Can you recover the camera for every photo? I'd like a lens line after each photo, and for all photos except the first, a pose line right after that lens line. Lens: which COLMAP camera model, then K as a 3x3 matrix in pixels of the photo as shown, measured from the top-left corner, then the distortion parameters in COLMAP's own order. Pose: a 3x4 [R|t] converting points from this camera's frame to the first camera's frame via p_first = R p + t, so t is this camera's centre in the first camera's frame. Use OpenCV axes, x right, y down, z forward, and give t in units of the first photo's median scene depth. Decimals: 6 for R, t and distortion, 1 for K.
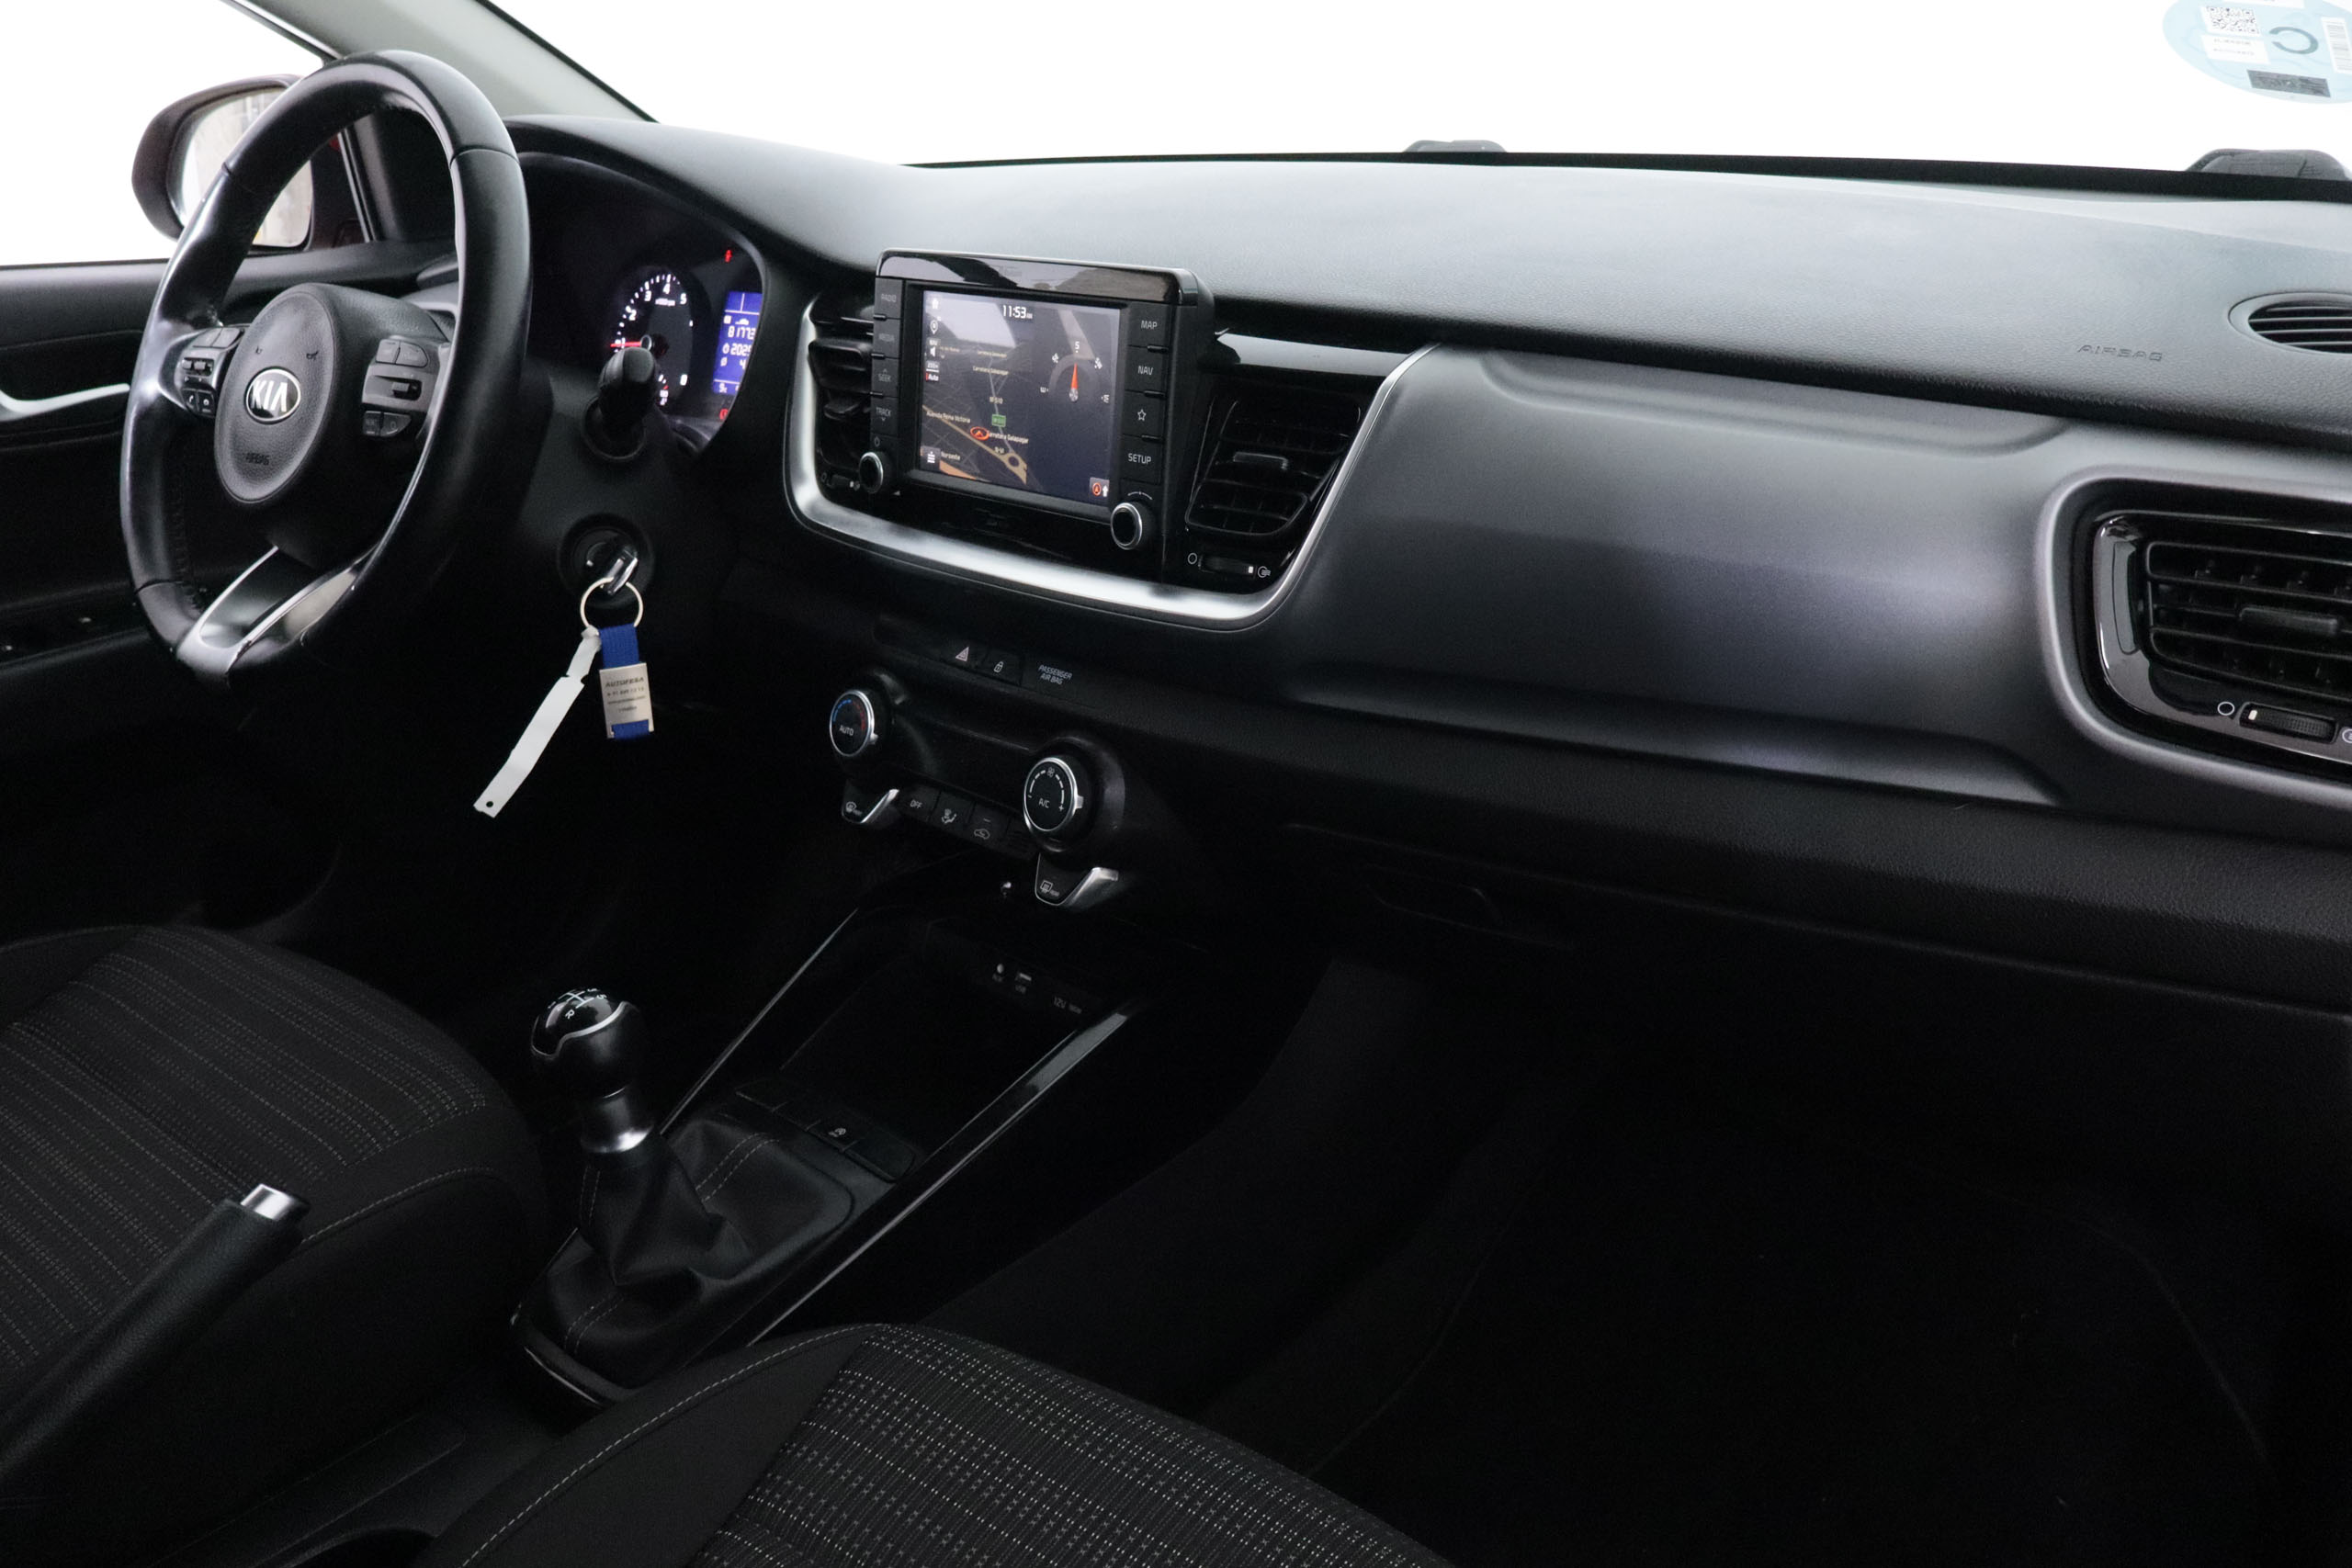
lens RADIAL K [[1978.3, 0, 1167.7], [0, 1978.3, 788.9], [0, 0, 1]] dist [0.001158, -0.014786]
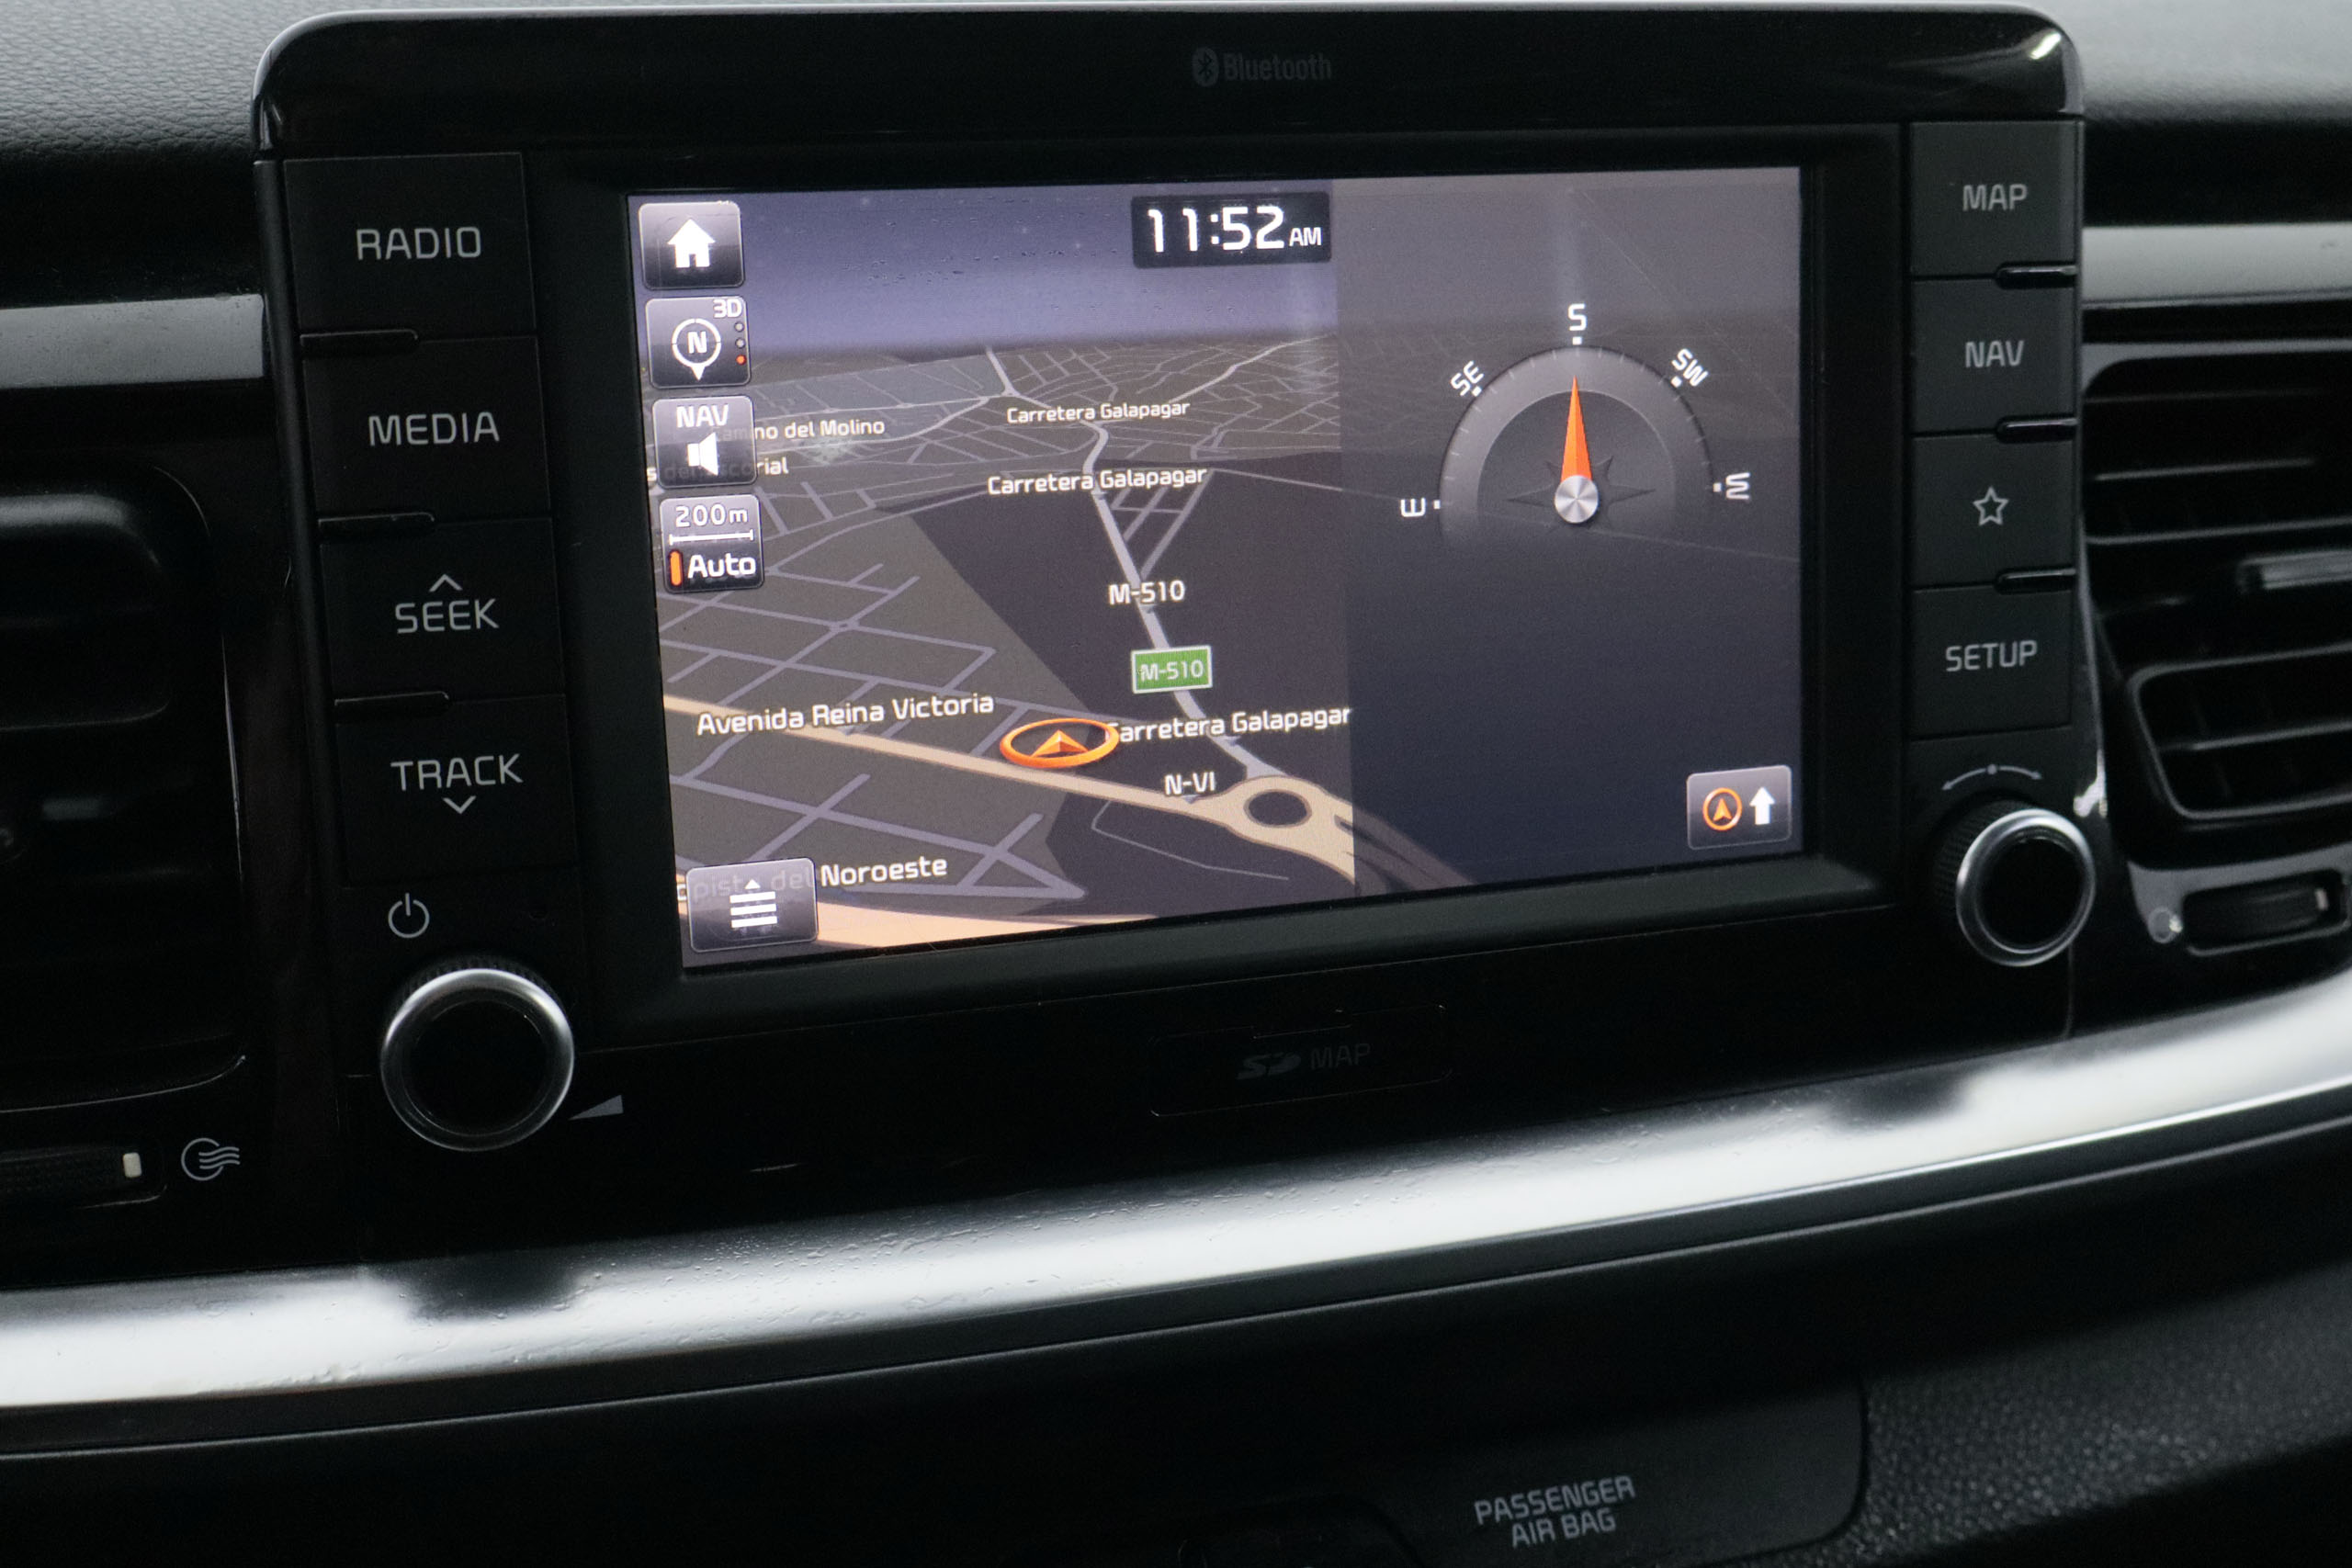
lens RADIAL K [[2781.9, 0, 1172.1], [0, 2781.9, 790.6], [0, 0, 1]] dist [0.011186, 0.000000]
pose [[0.436451, -0.228340, 0.870271, -0.392939], [0.298745, 0.949162, 0.099216, -0.206233], [-0.848683, 0.216686, 0.482478, 0.833921]]
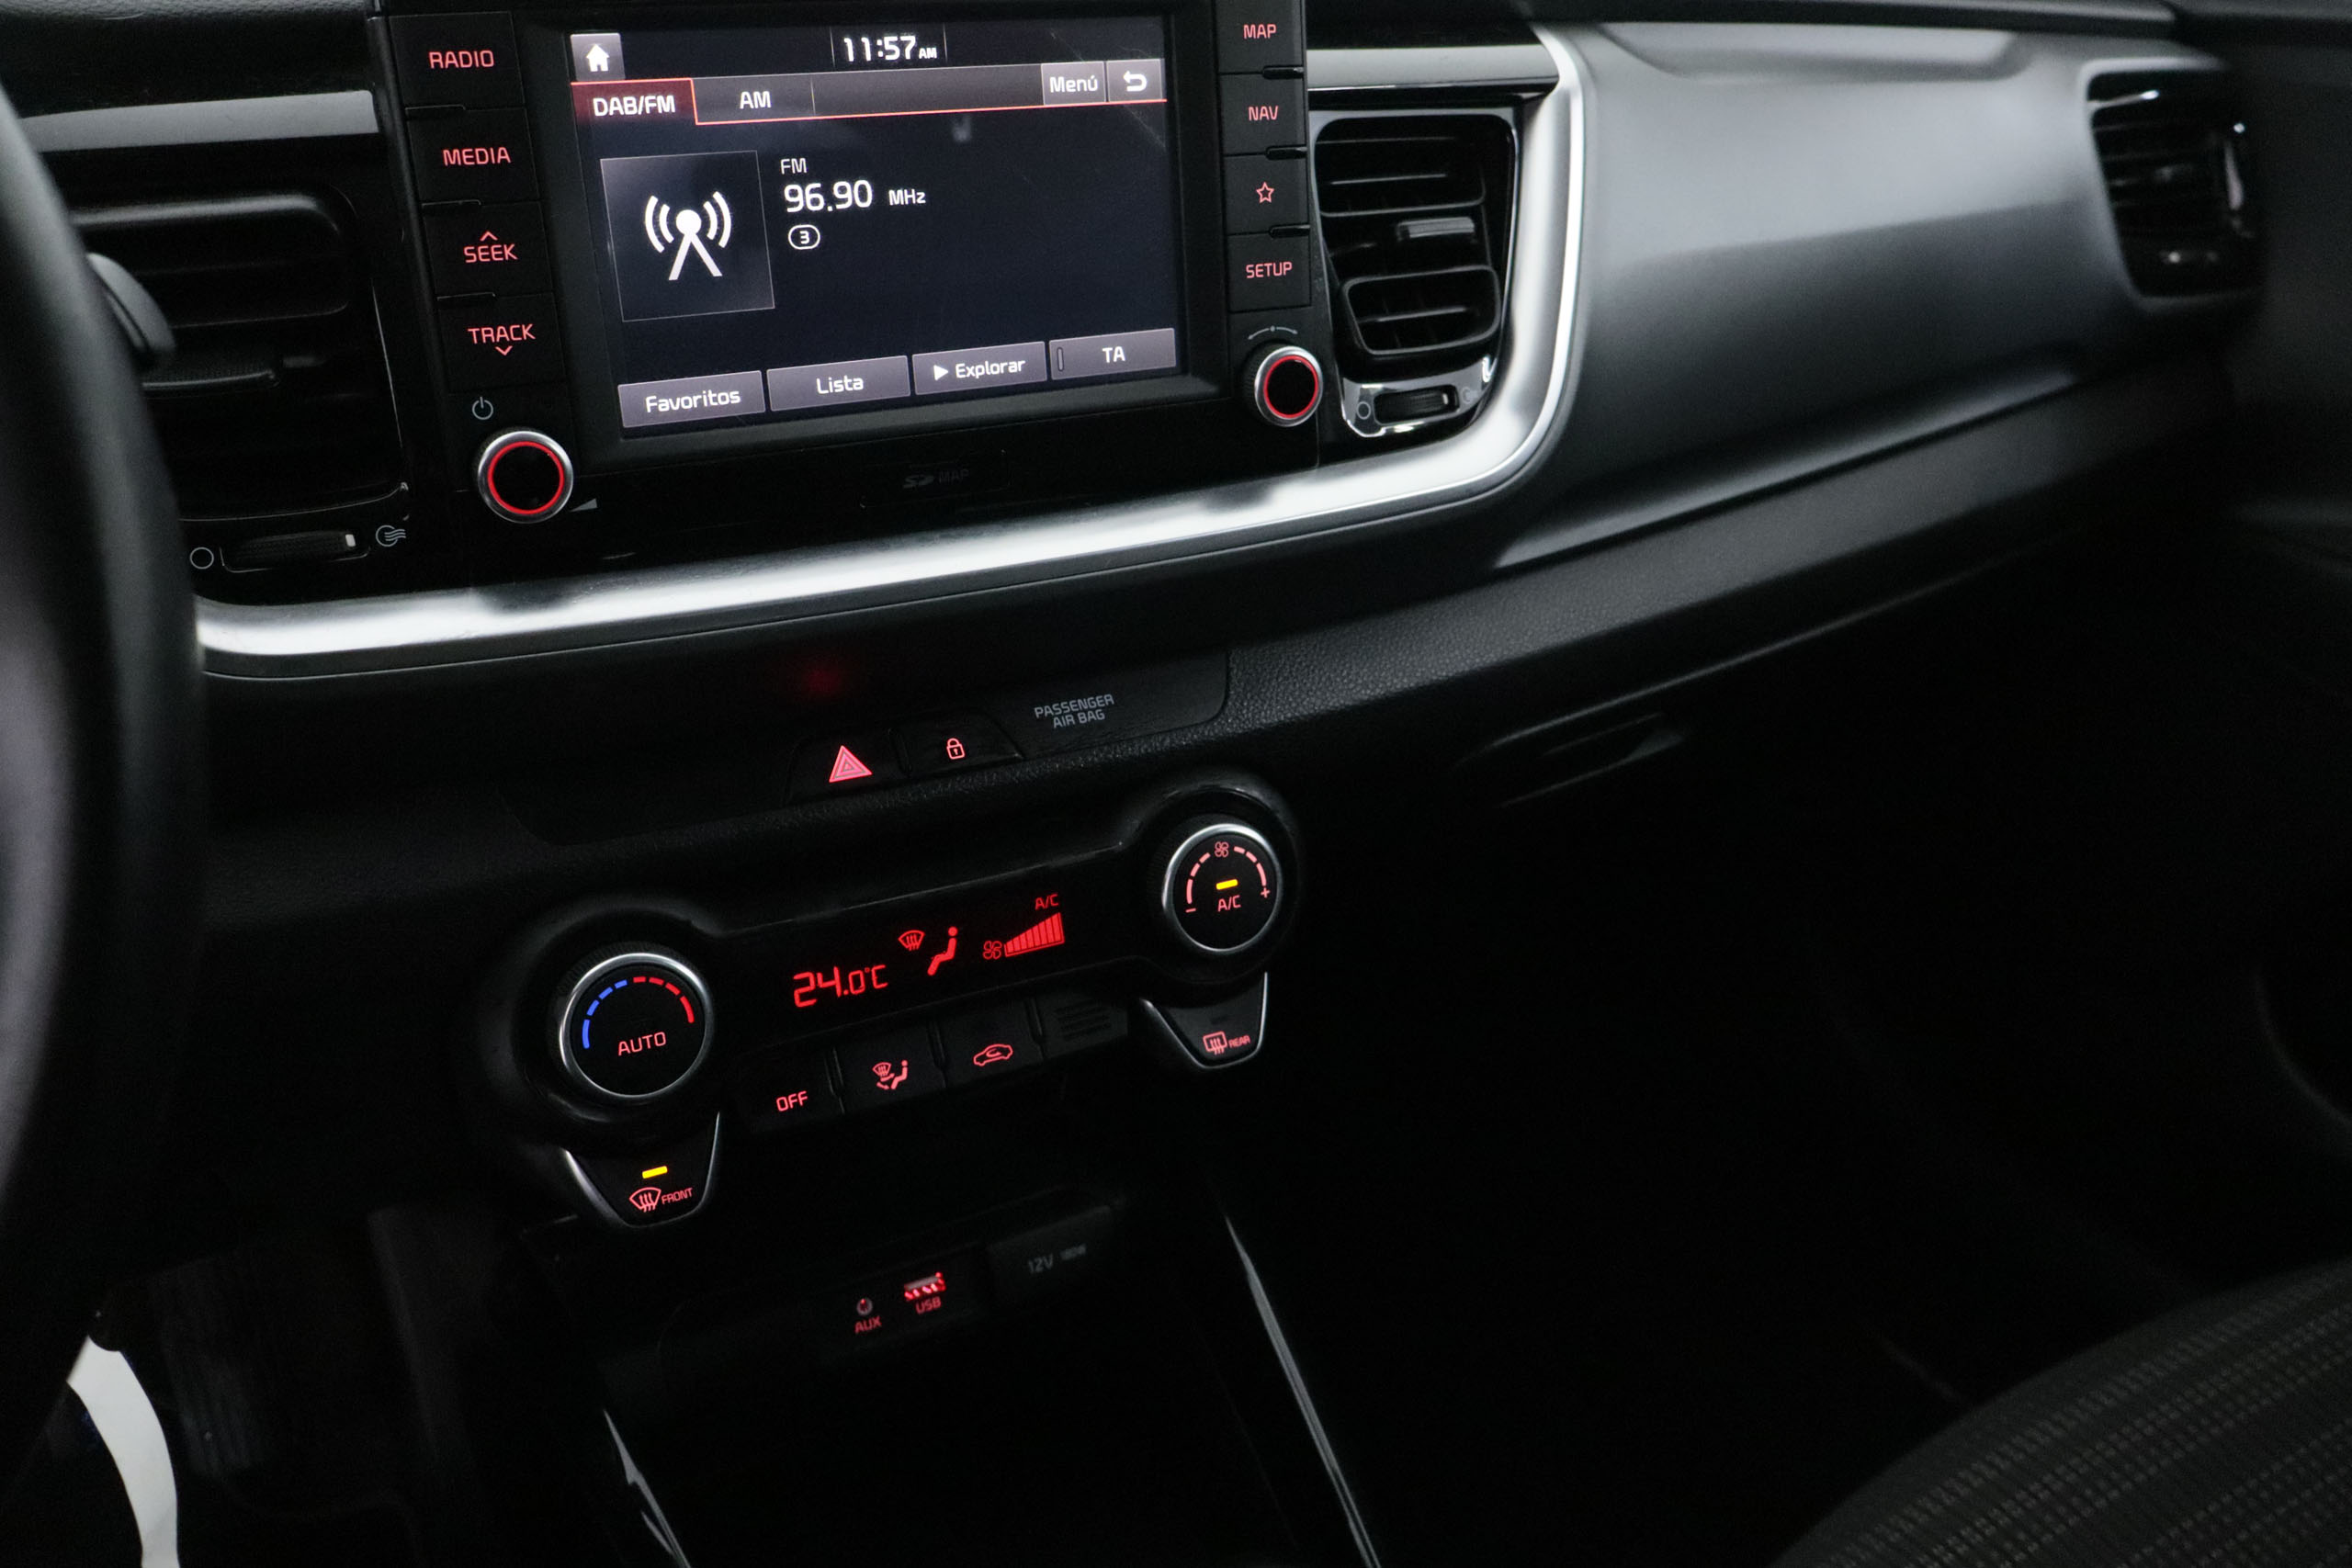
lens RADIAL K [[1978.3, 0, 1165.8], [0, 1978.3, 788.4], [0, 0, 1]] dist [0.001158, -0.014786]
pose [[0.290137, -0.374601, 0.880622, -0.546126], [0.319052, 0.905421, 0.280033, -0.185099], [-0.902234, 0.199716, 0.382214, 0.765936]]
